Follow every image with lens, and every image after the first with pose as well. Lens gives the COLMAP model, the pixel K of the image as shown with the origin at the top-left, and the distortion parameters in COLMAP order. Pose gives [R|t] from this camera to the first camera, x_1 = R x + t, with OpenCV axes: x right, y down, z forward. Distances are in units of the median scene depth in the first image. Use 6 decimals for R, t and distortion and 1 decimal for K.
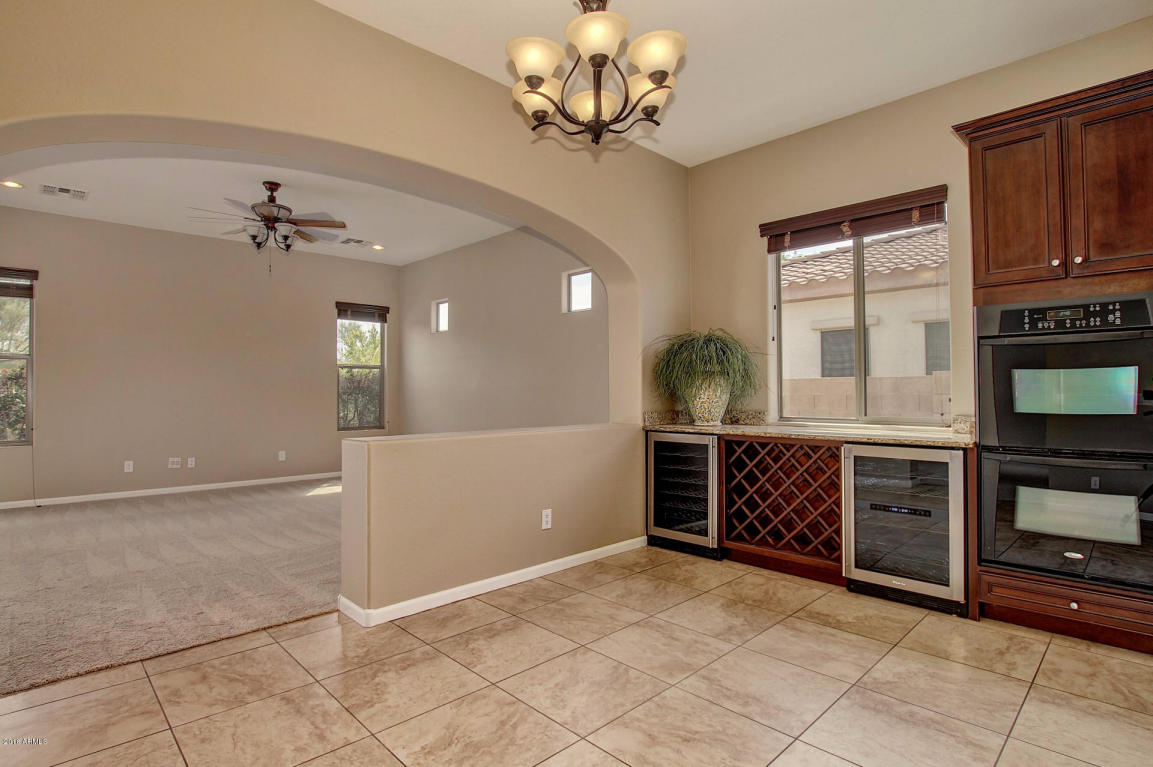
lens RADIAL K [[573.6, 0, 576.5], [0, 573.6, 383.5], [0, 0, 1]] dist [-0.003904, -0.000631]
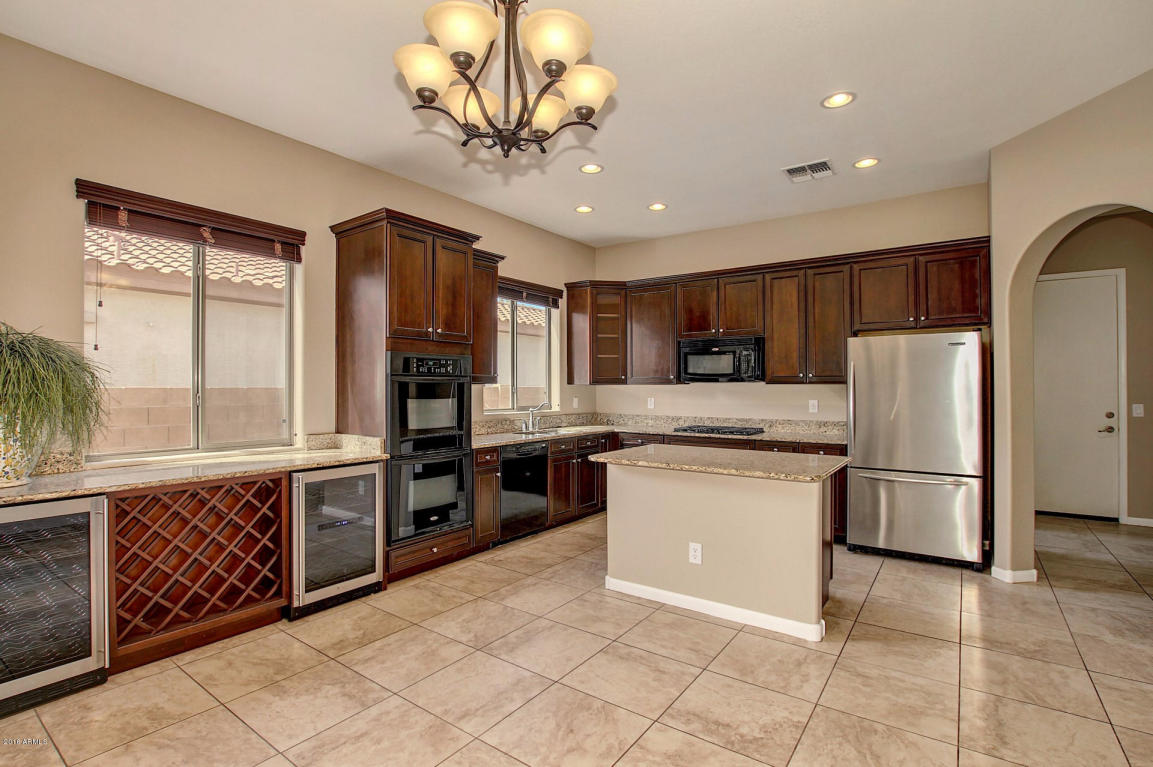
lens RADIAL K [[536.7, 0, 576.5], [0, 536.7, 383.5], [0, 0, 1]] dist [-0.003145, -0.000446]
pose [[-0.129094, 0.007357, 0.991605, -0.587001], [-0.017489, 0.999800, -0.009694, -0.055784], [-0.991478, -0.018594, -0.128939, 0.734674]]
